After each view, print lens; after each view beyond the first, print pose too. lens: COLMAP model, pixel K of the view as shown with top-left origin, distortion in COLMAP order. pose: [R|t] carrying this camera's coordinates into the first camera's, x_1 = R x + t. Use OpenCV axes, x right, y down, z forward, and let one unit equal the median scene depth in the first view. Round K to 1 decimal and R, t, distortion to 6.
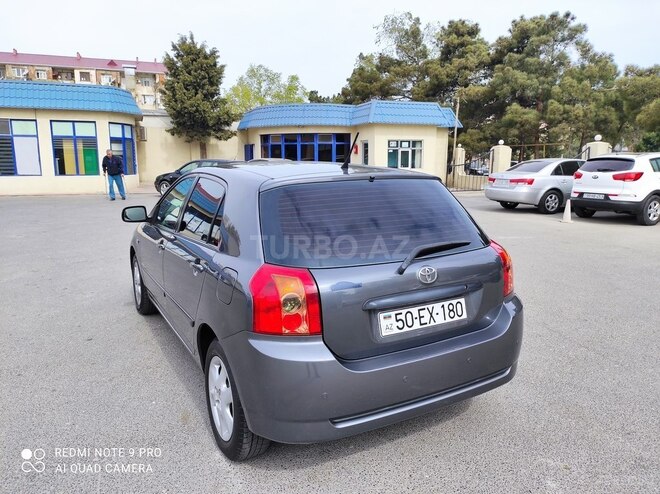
lens RADIAL K [[485.5, 0, 330.0], [0, 485.5, 247.0], [0, 0, 1]] dist [0.036663, -0.036712]
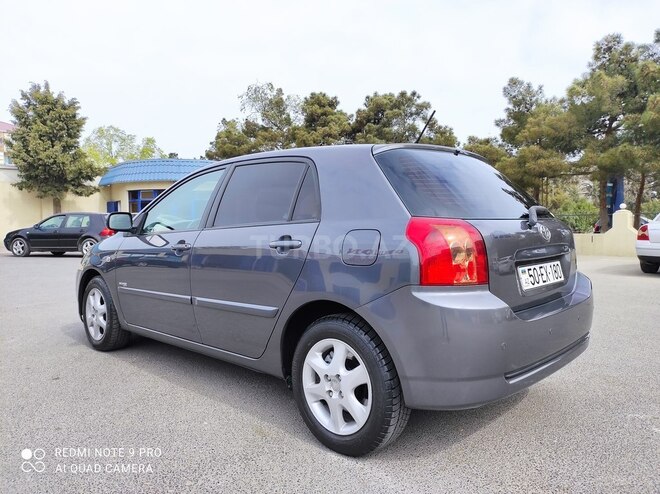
lens RADIAL K [[484.6, 0, 330.0], [0, 484.6, 247.0], [0, 0, 1]] dist [0.038819, -0.035654]
pose [[0.955504, -0.020771, 0.294245, -0.060354], [0.060199, 0.990255, -0.125581, 0.021346], [-0.288769, 0.137707, 0.947444, 0.017915]]
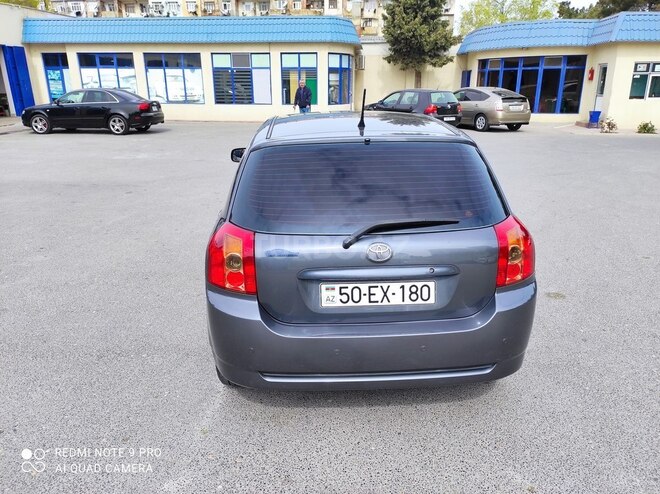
lens RADIAL K [[485.5, 0, 330.0], [0, 485.5, 247.0], [0, 0, 1]] dist [0.036663, -0.036712]
pose [[0.894327, 0.136788, -0.425991, 0.057835], [-0.074006, 0.984229, 0.160672, -0.010897], [0.441251, -0.112167, 0.890346, 0.013663]]
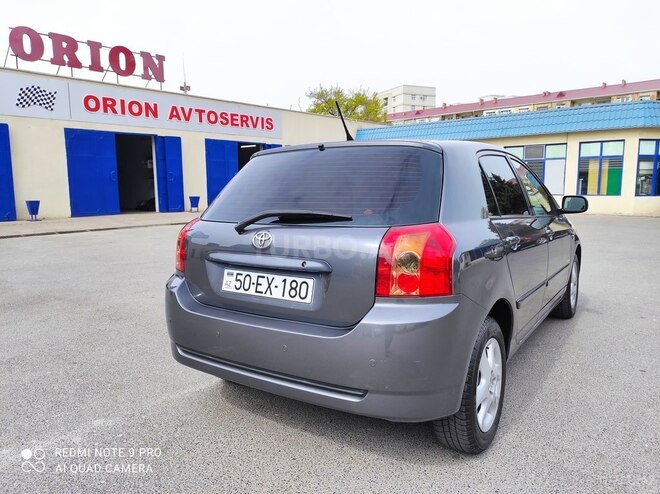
lens RADIAL K [[485.5, 0, 330.0], [0, 485.5, 247.0], [0, 0, 1]] dist [0.036663, -0.036712]
pose [[0.454790, 0.105011, -0.884386, 0.122732], [-0.153671, 0.987383, 0.038216, 0.001669], [0.877241, 0.118524, 0.465189, 0.076311]]
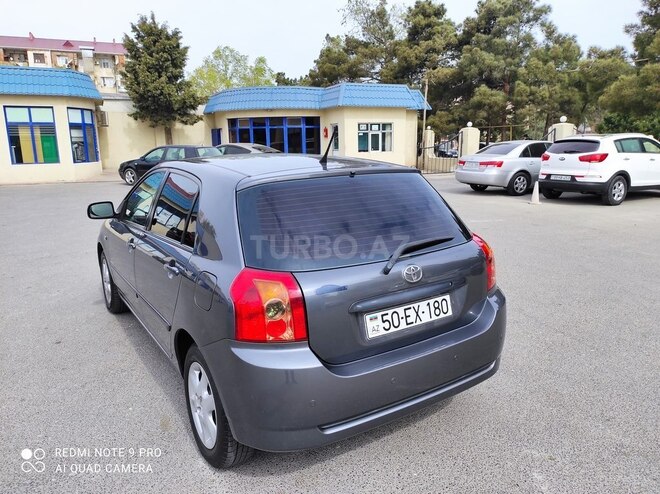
lens RADIAL K [[485.5, 0, 330.0], [0, 485.5, 247.0], [0, 0, 1]] dist [0.036663, -0.036712]
pose [[0.997939, -0.025760, 0.058766, -0.002538], [0.023700, 0.999089, 0.035496, -0.003936], [-0.059627, -0.034031, 0.997641, 0.003976]]
